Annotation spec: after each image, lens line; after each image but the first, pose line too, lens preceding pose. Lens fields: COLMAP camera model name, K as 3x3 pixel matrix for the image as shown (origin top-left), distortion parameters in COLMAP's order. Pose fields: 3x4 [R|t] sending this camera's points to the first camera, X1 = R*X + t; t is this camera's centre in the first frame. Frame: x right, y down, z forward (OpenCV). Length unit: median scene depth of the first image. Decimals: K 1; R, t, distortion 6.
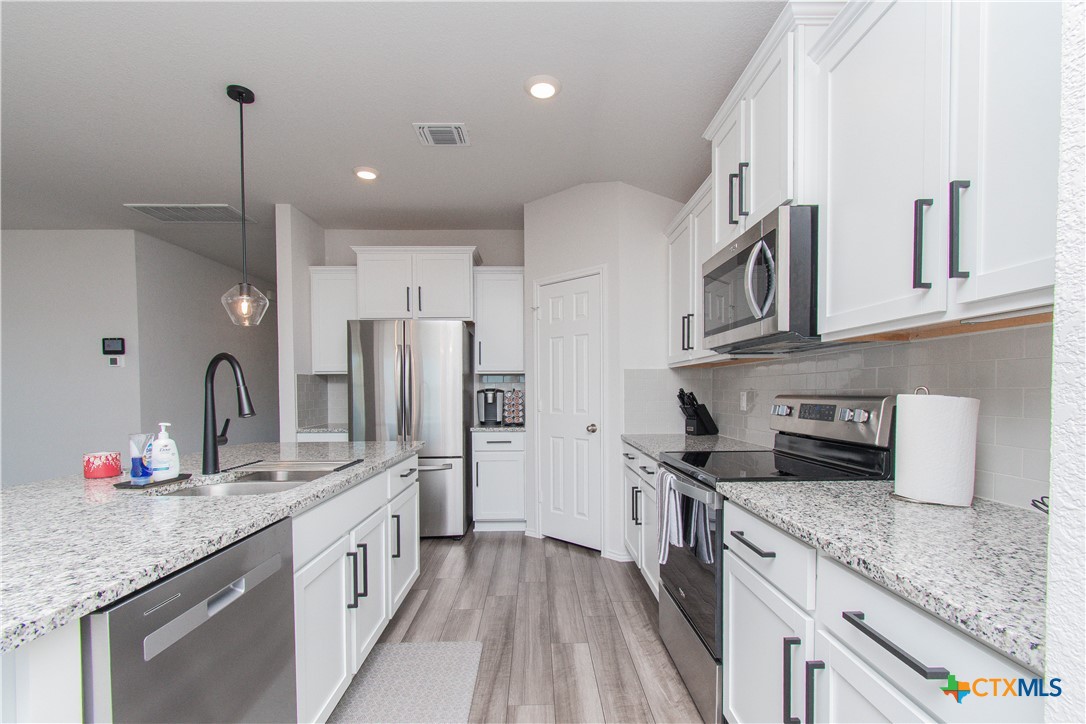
lens RADIAL K [[497.2, 0, 545.3], [0, 497.2, 399.6], [0, 0, 1]] dist [0.002230, 0.000434]
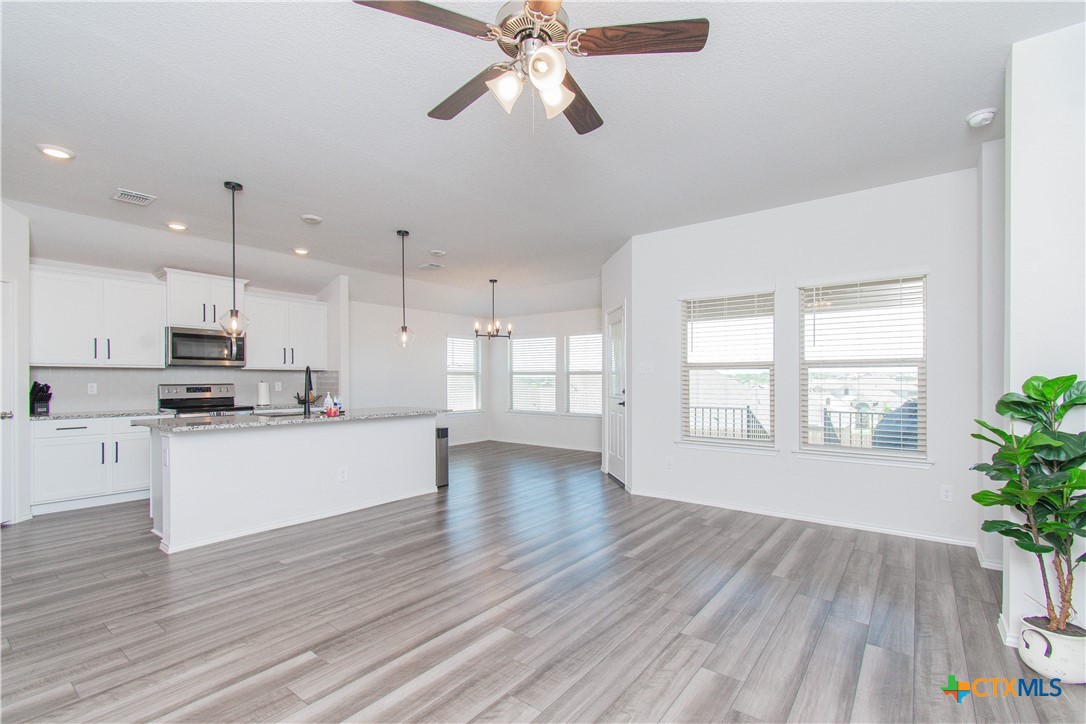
lens RADIAL K [[484.5, 0, 543.0], [0, 484.5, 362.0], [0, 0, 1]] dist [0.000002, 0.000079]
pose [[-0.778354, 0.032260, 0.626997, -1.695298], [0.017843, 0.999412, -0.029271, -0.010799], [-0.627573, -0.011596, -0.778472, 1.173481]]
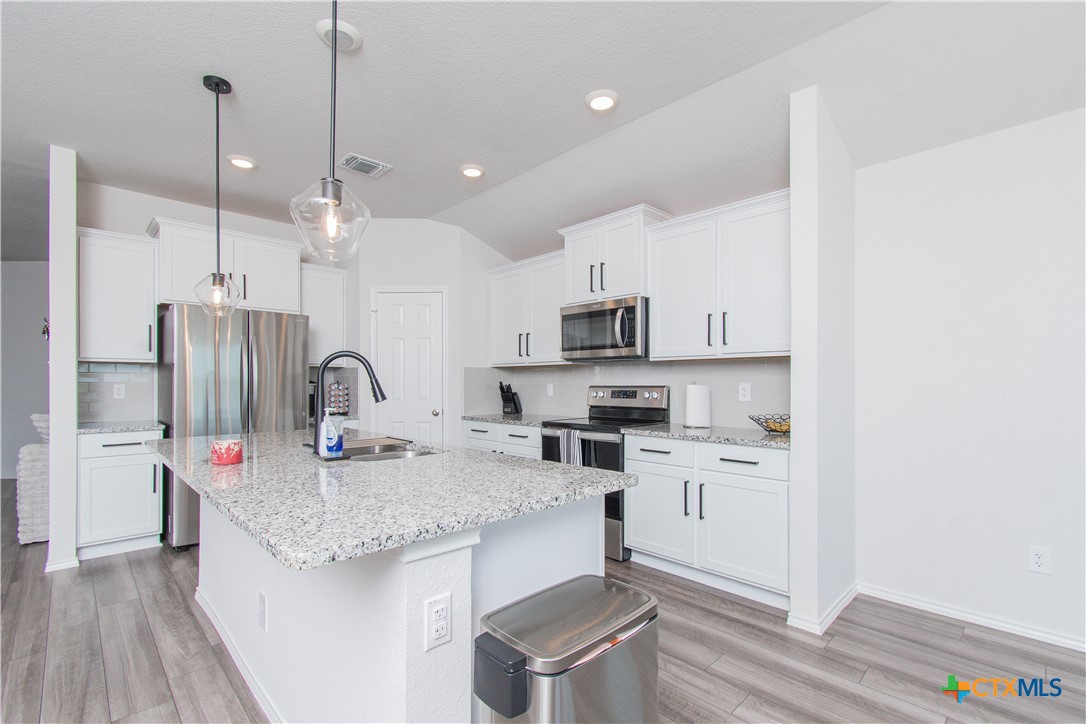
lens RADIAL K [[489.9, 0, 546.7], [0, 489.9, 384.2], [0, 0, 1]] dist [0.001847, 0.000499]
pose [[0.728490, 0.001825, 0.685054, -0.596390], [0.009123, 0.999882, -0.012365, 0.003479], [-0.684996, 0.015257, 0.728388, -0.117756]]
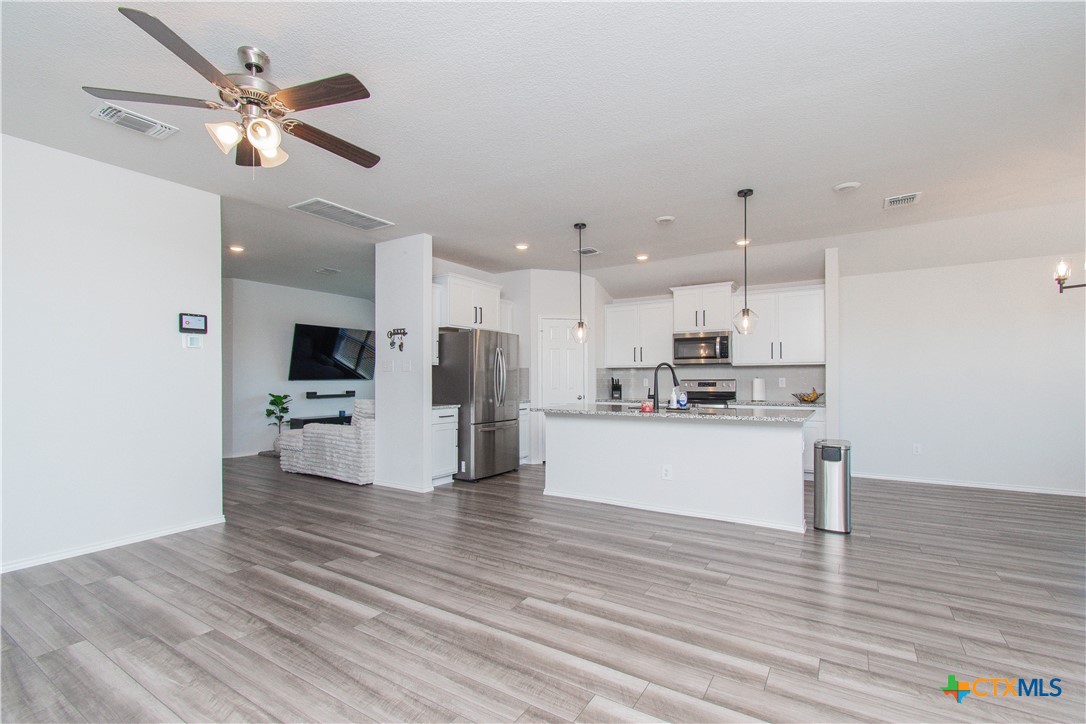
lens RADIAL K [[479.2, 0, 553.1], [0, 479.2, 373.2], [0, 0, 1]] dist [-0.000646, 0.000030]
pose [[0.544369, 0.013044, 0.838745, -1.672387], [0.014469, 0.999584, -0.024936, 0.008567], [-0.838721, 0.025710, 0.543954, 0.058639]]
